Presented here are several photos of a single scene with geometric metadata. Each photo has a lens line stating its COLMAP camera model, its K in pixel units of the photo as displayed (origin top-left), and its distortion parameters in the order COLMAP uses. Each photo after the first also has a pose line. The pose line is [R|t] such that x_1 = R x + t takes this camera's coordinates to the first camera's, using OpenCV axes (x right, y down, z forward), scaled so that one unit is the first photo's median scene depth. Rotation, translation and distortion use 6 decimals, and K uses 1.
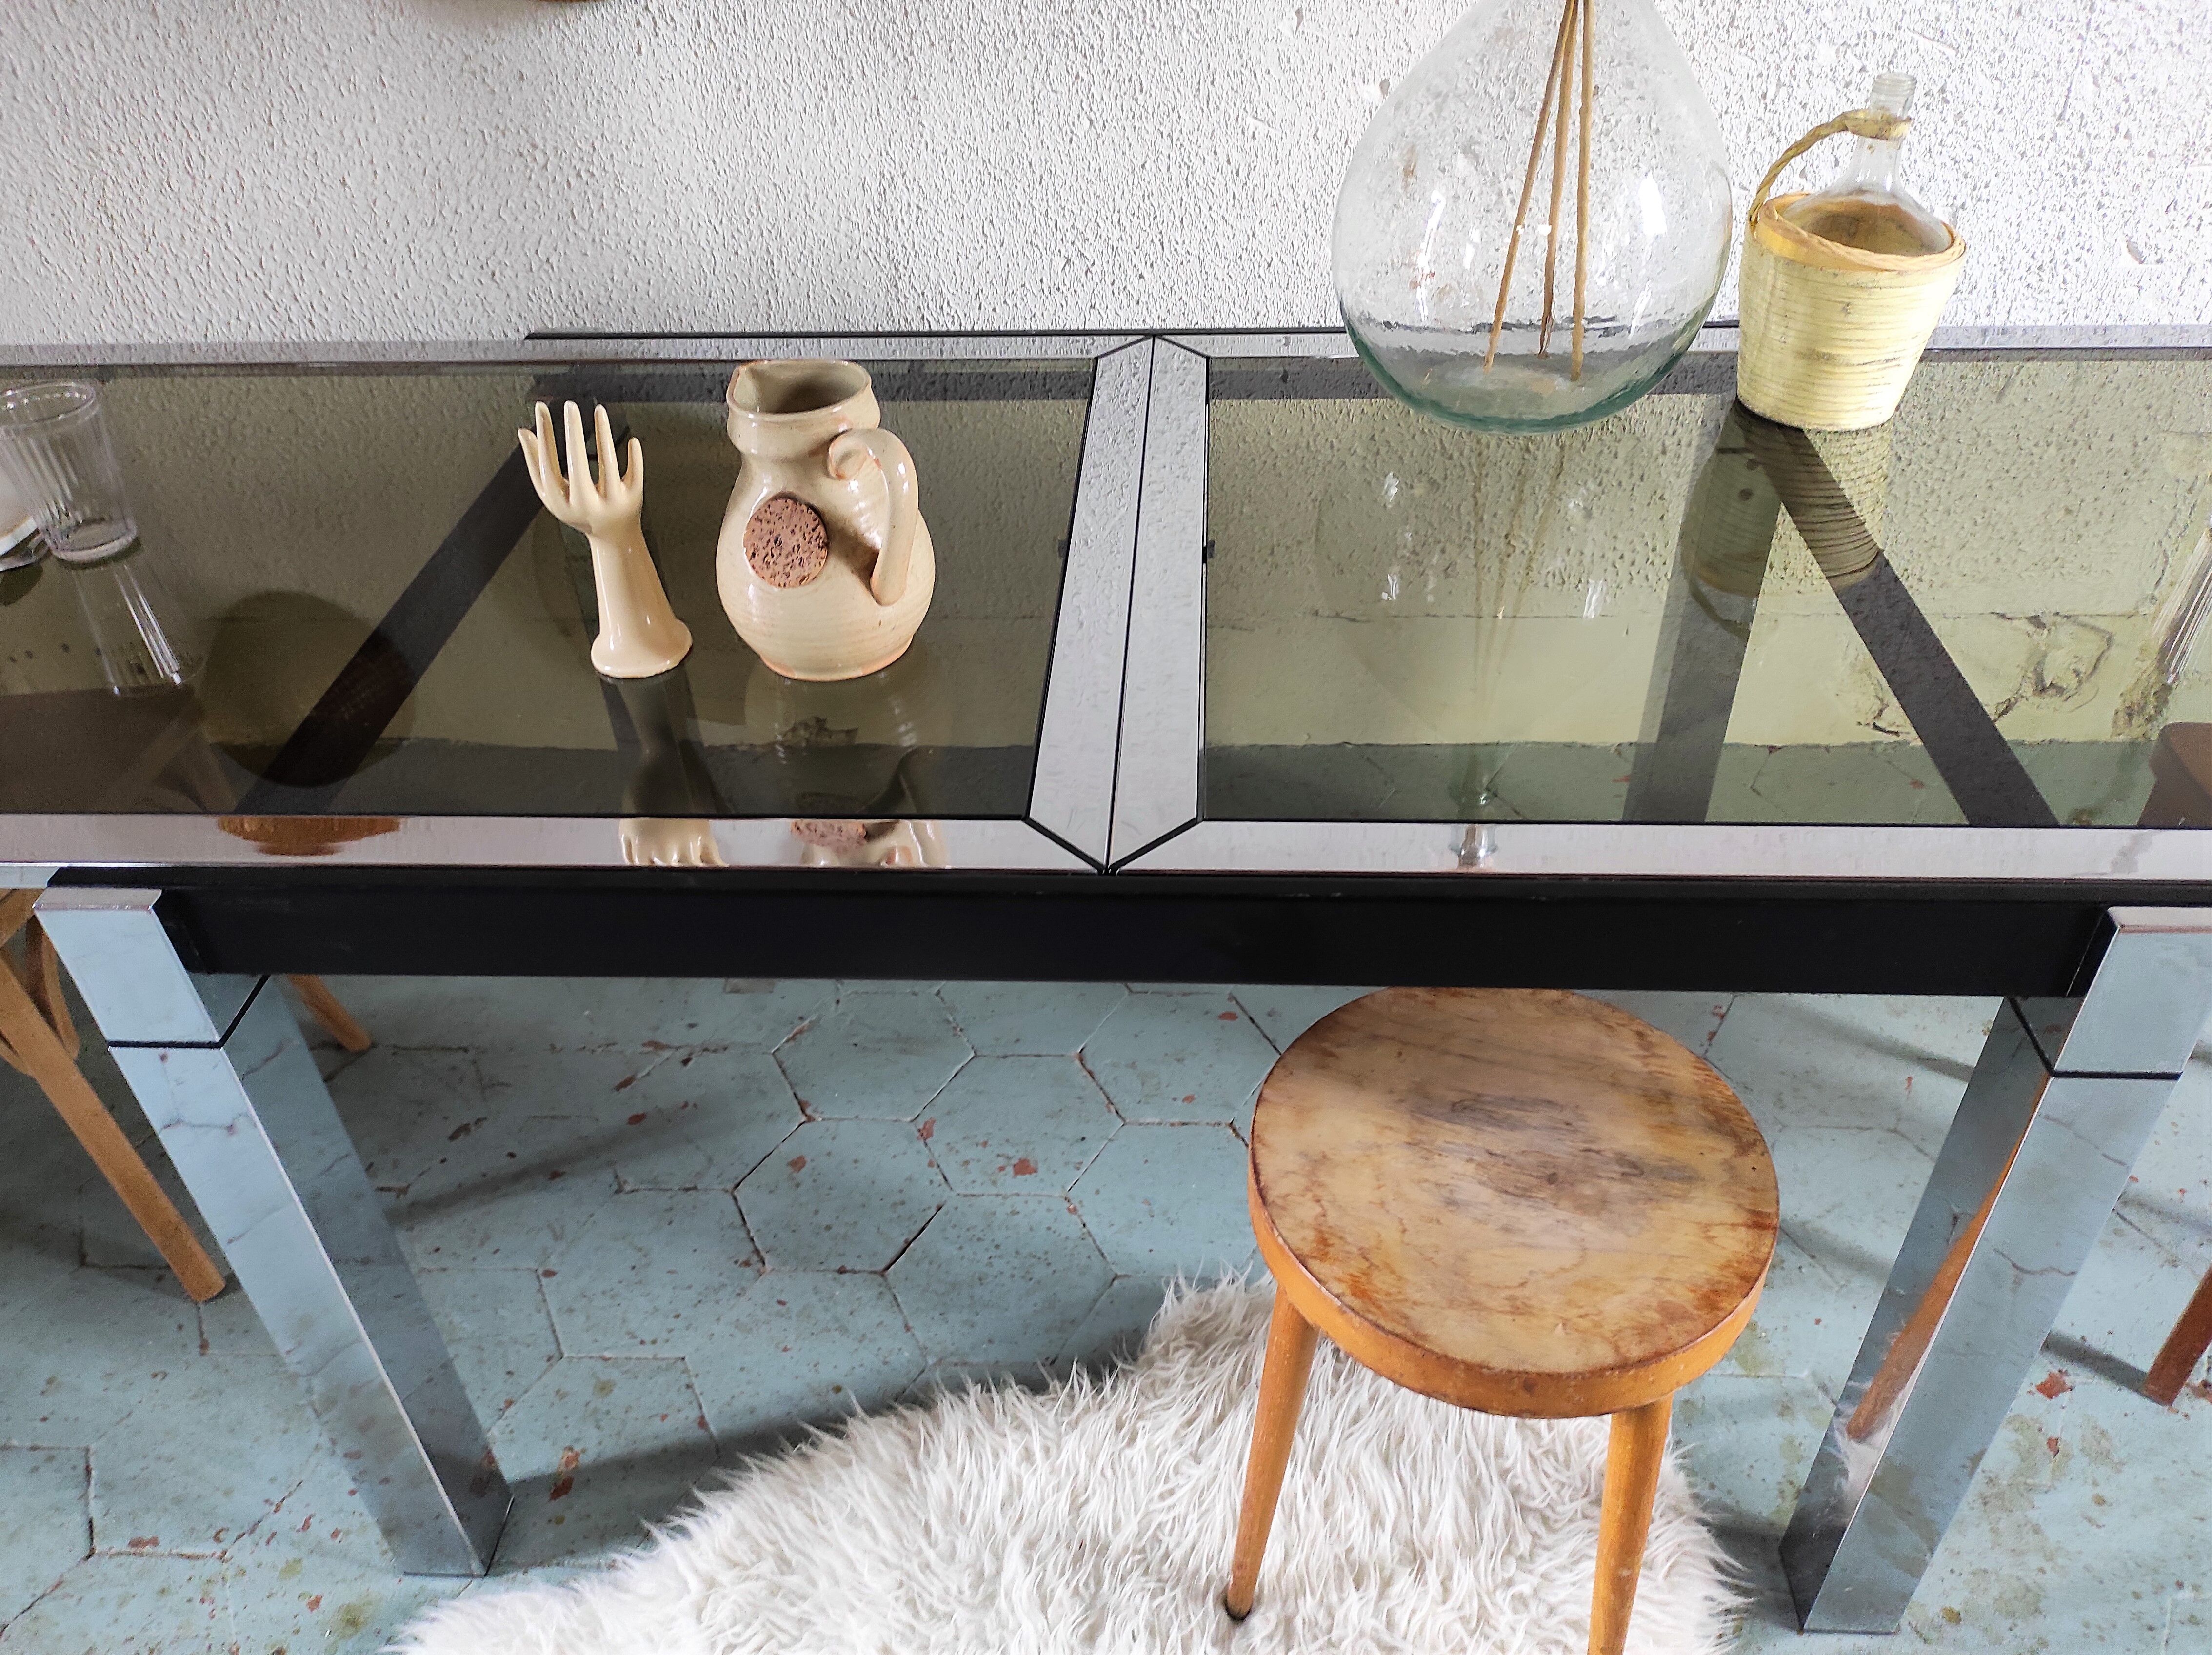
lens RADIAL K [[1651.4, 0, 1110.4], [0, 1651.4, 824.9], [0, 0, 1]] dist [0.043429, -0.042626]
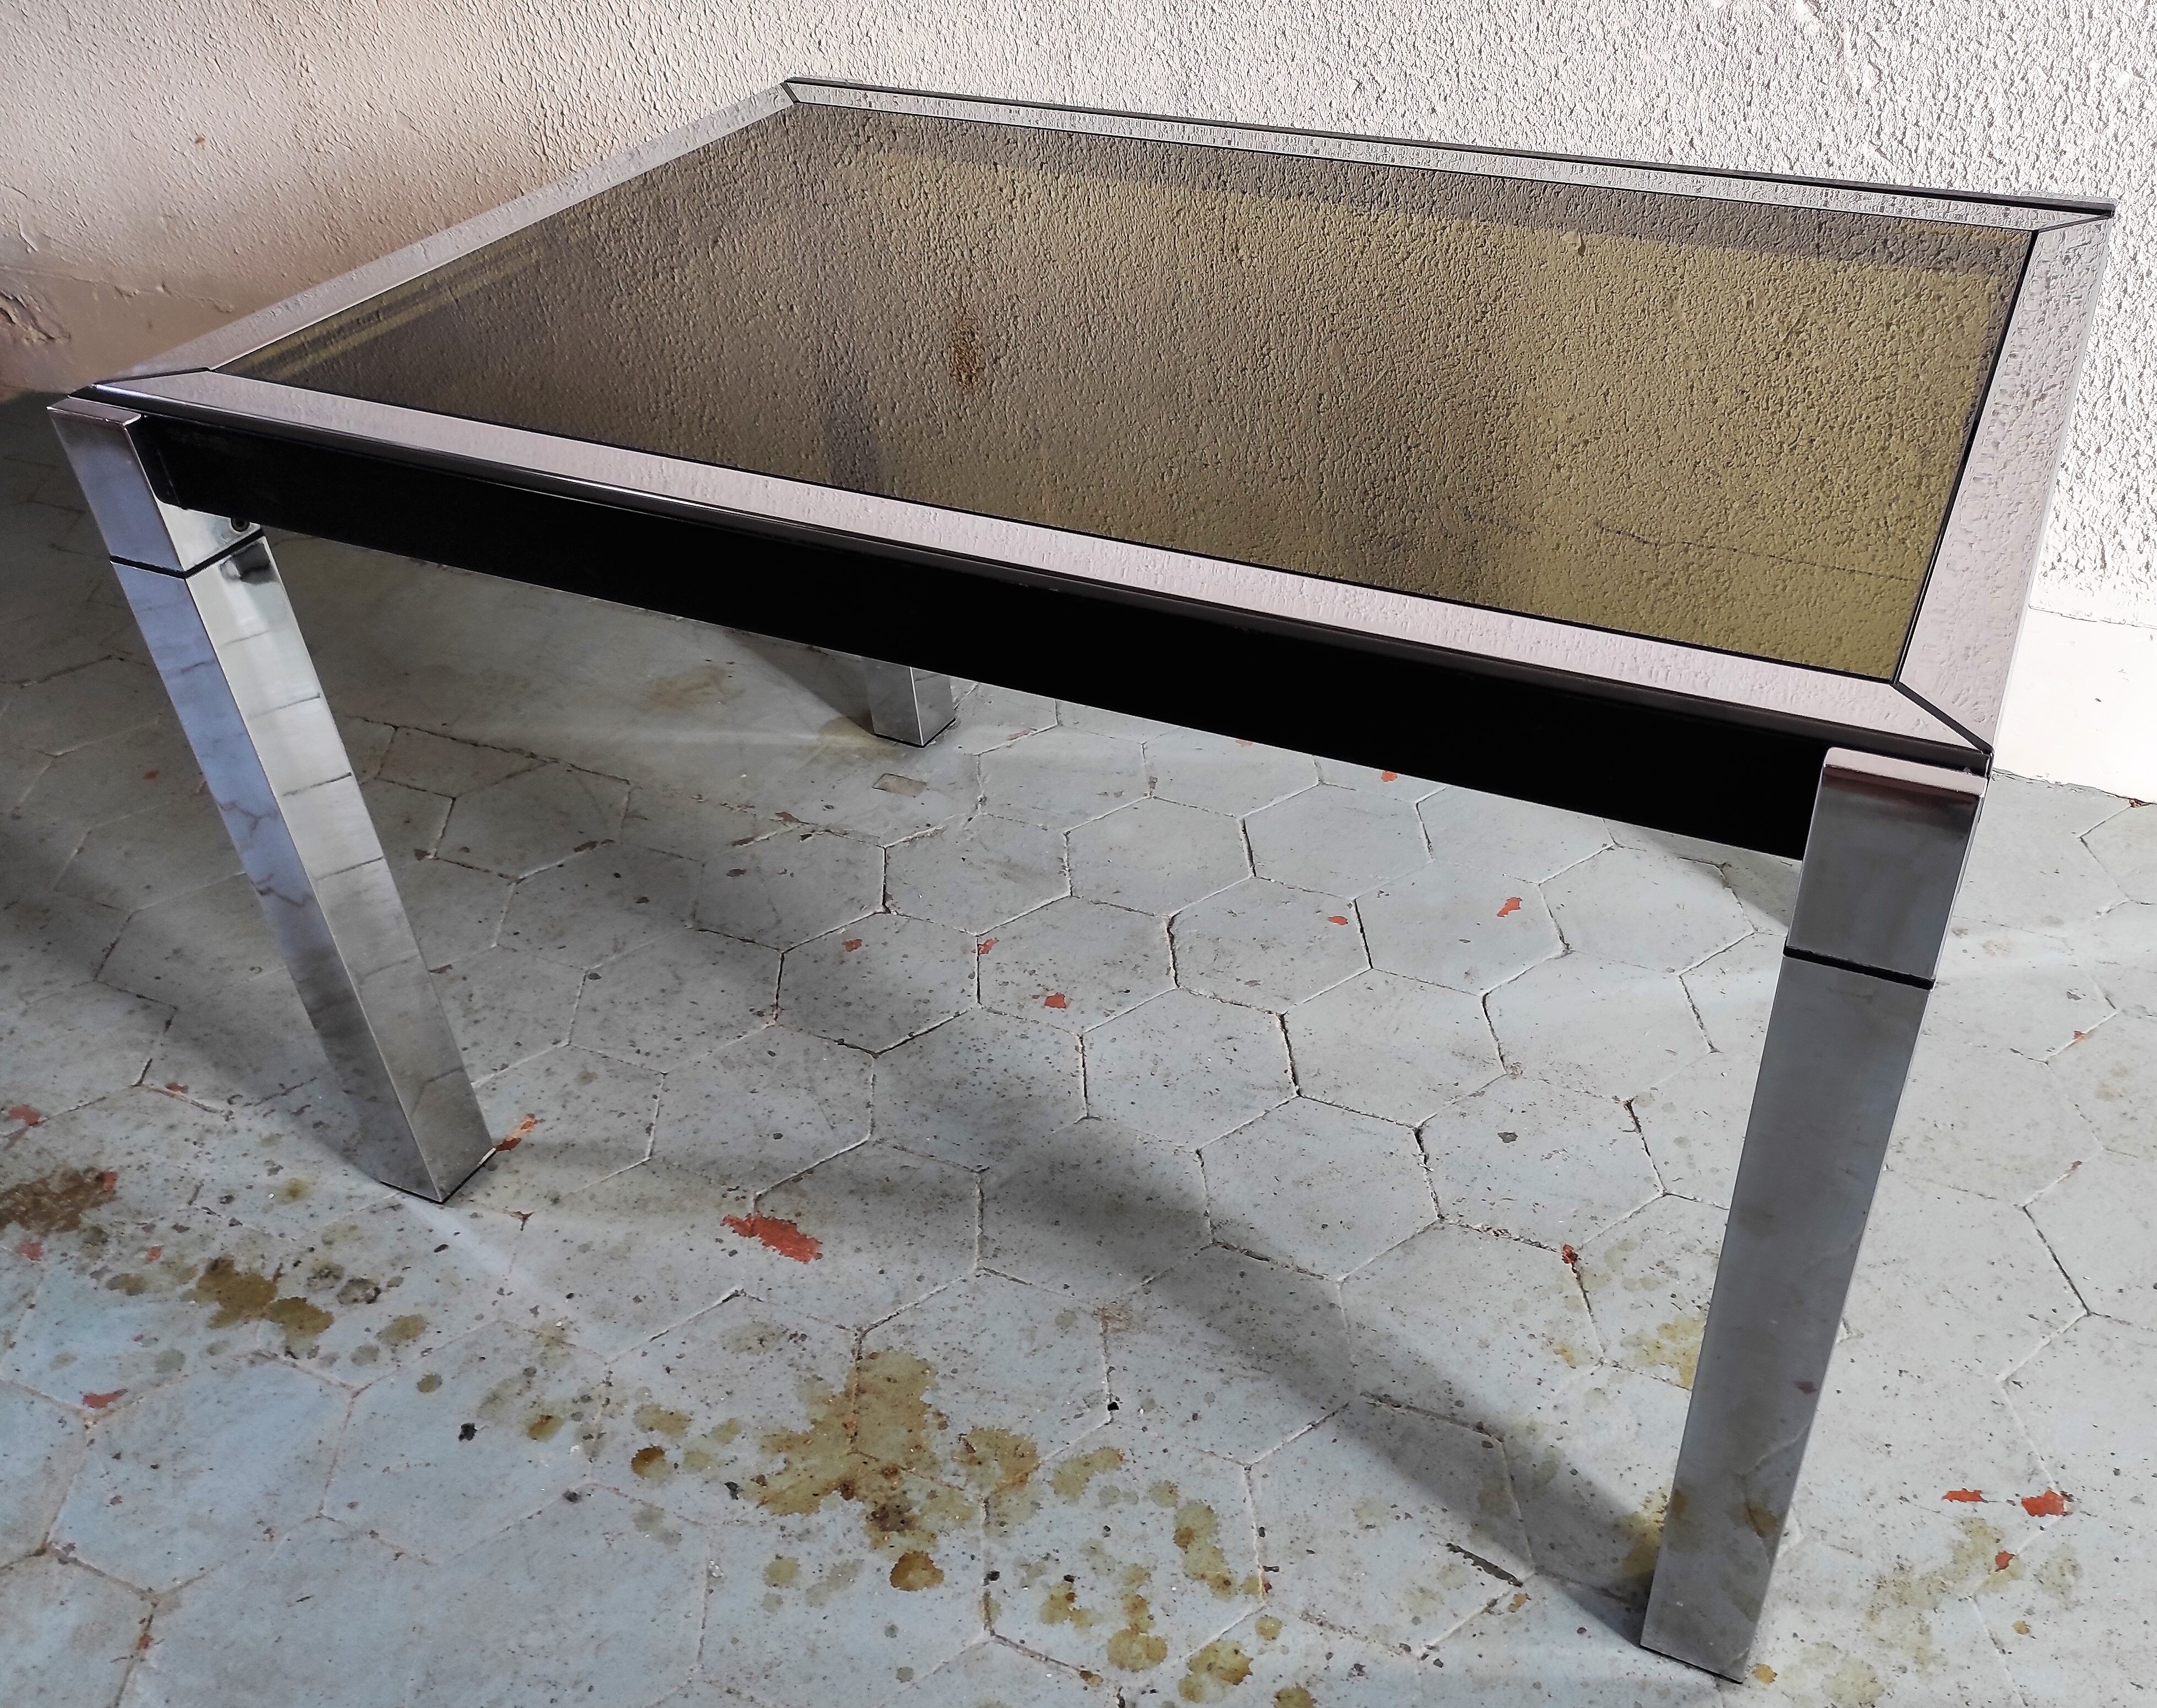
lens RADIAL K [[1879.8, 0, 1226.1], [0, 1879.8, 892.1], [0, 0, 1]] dist [0.043978, -0.041848]
pose [[0.933689, 0.222714, -0.280400, 0.321089], [-0.221354, 0.974494, 0.036938, 0.080095], [0.281474, 0.027579, 0.959172, -0.019264]]
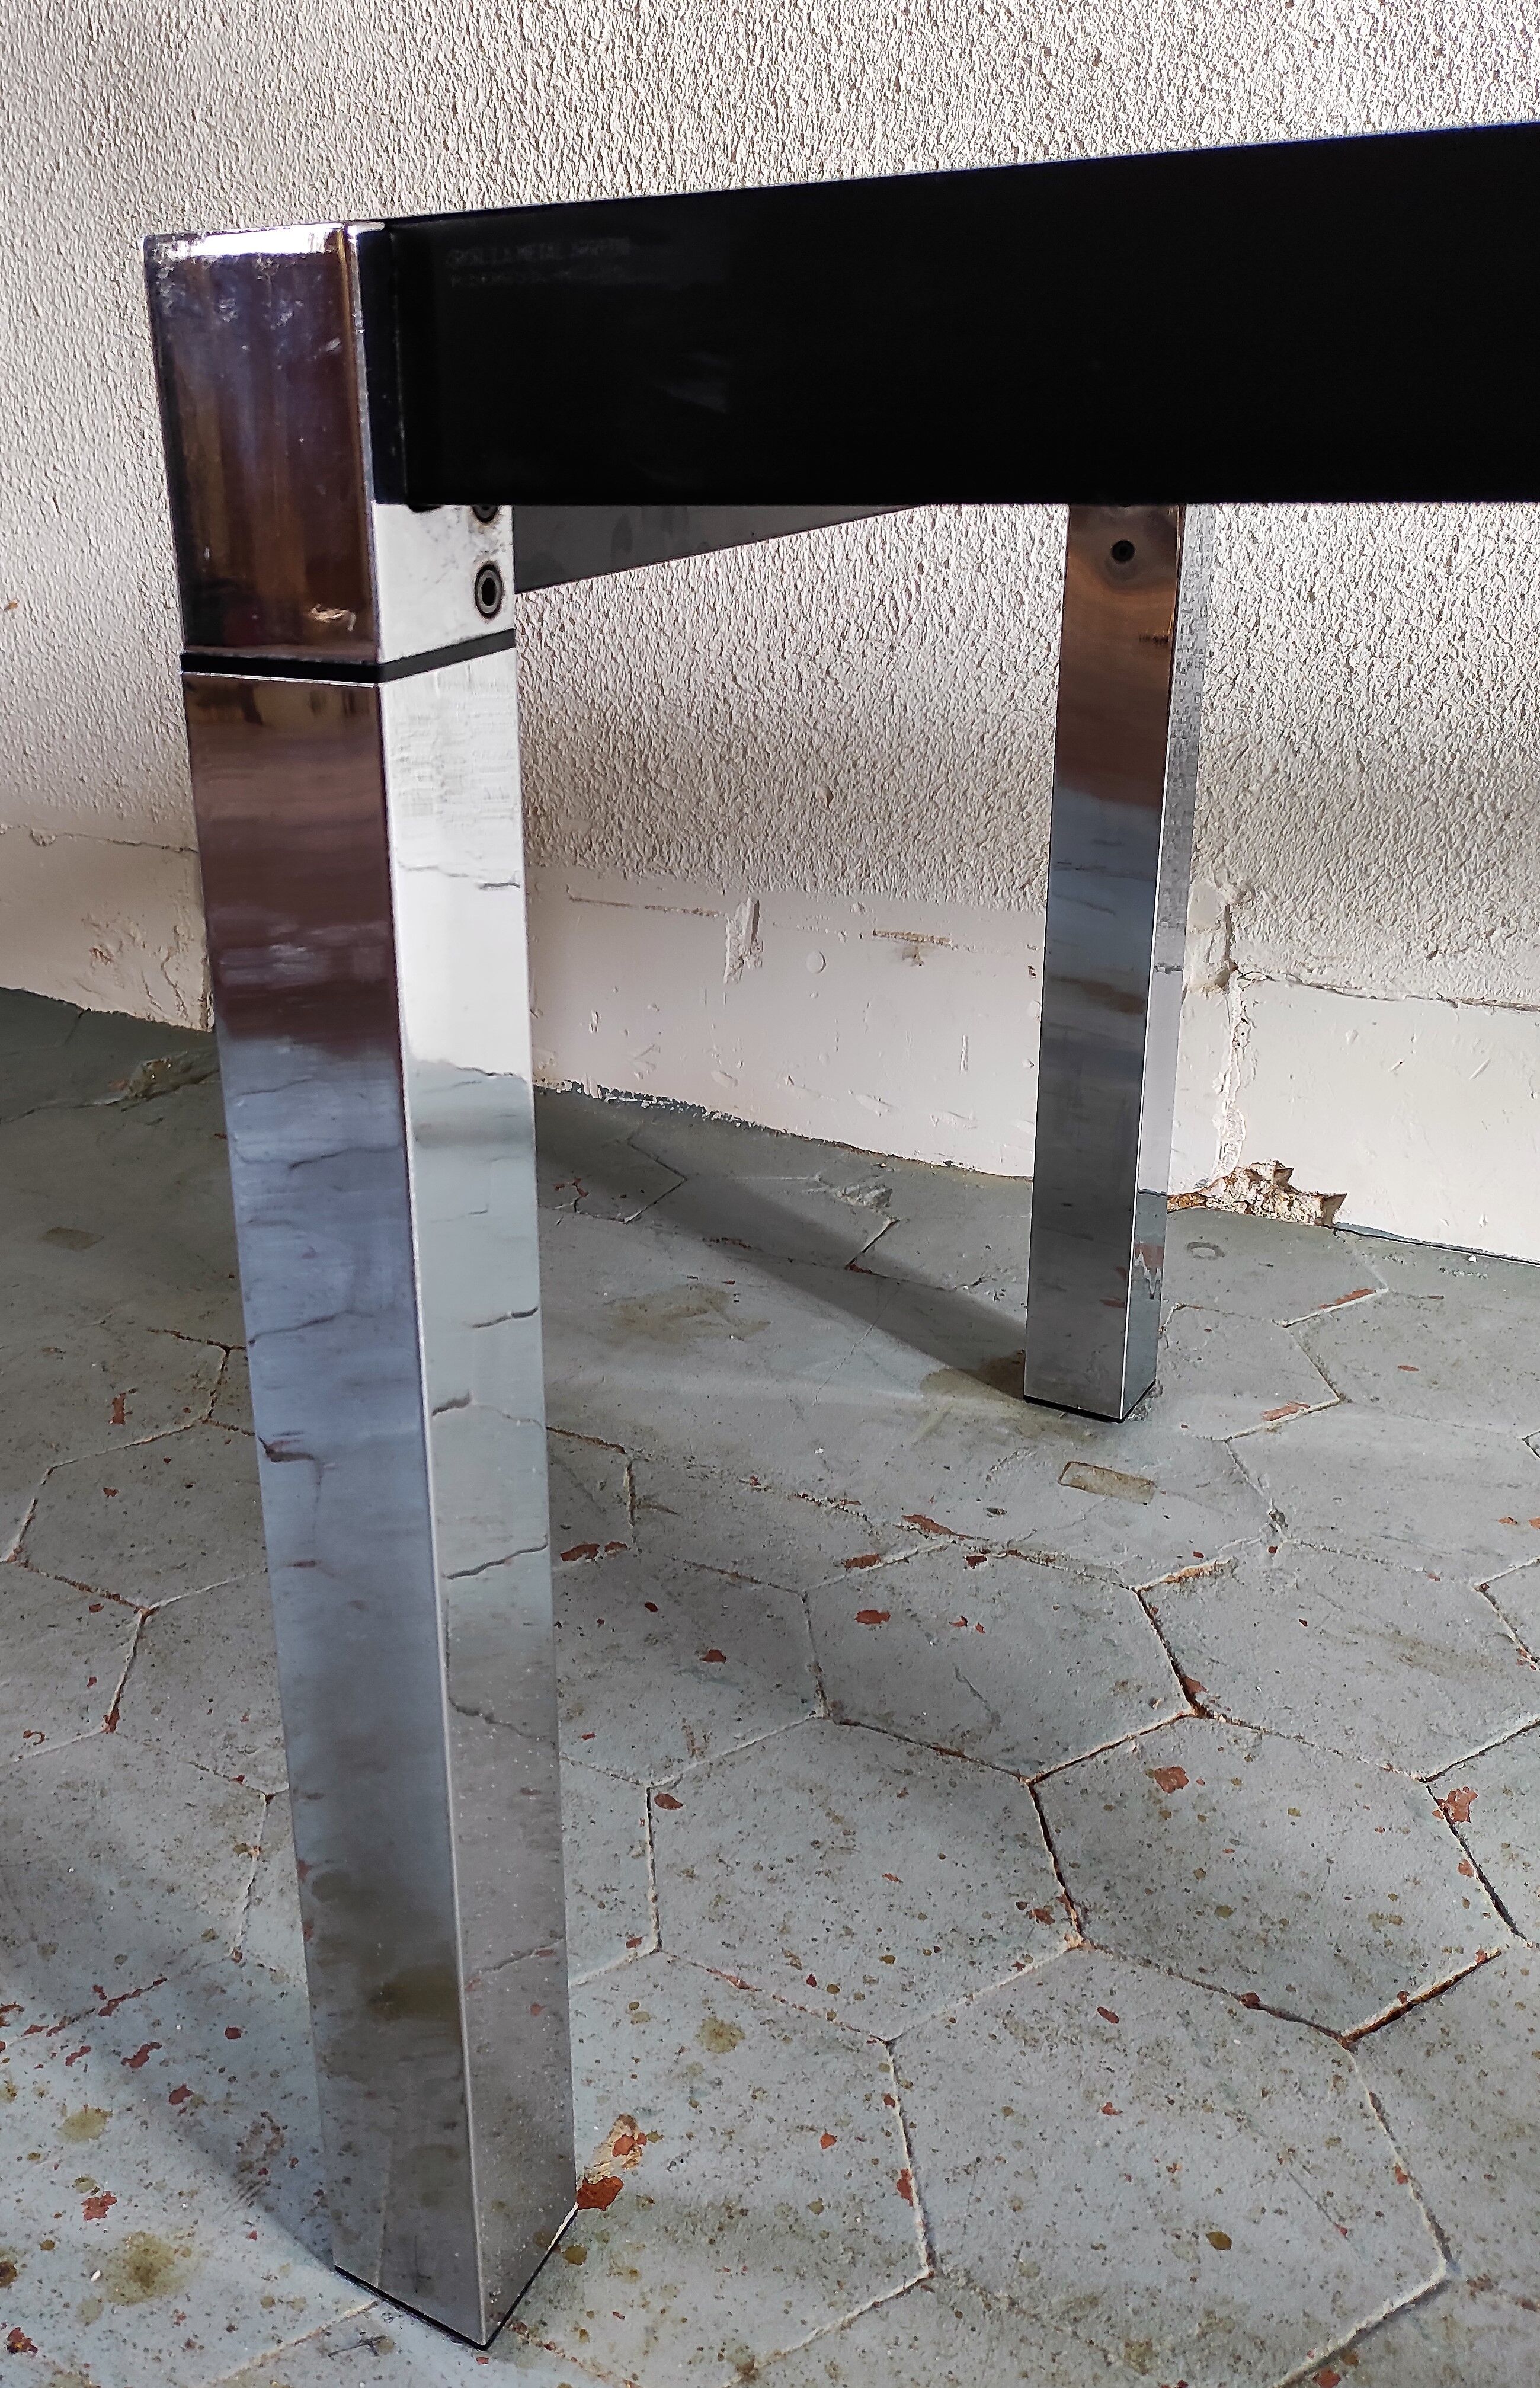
lens RADIAL K [[2021.4, 0, 512.3], [0, 2021.4, 1117.4], [0, 0, 1]] dist [0.044721, -0.049876]
pose [[0.875250, 0.166865, -0.453976, -0.114255], [-0.285802, 0.935640, -0.207110, 0.196388], [0.390199, 0.311020, 0.866609, 0.325784]]
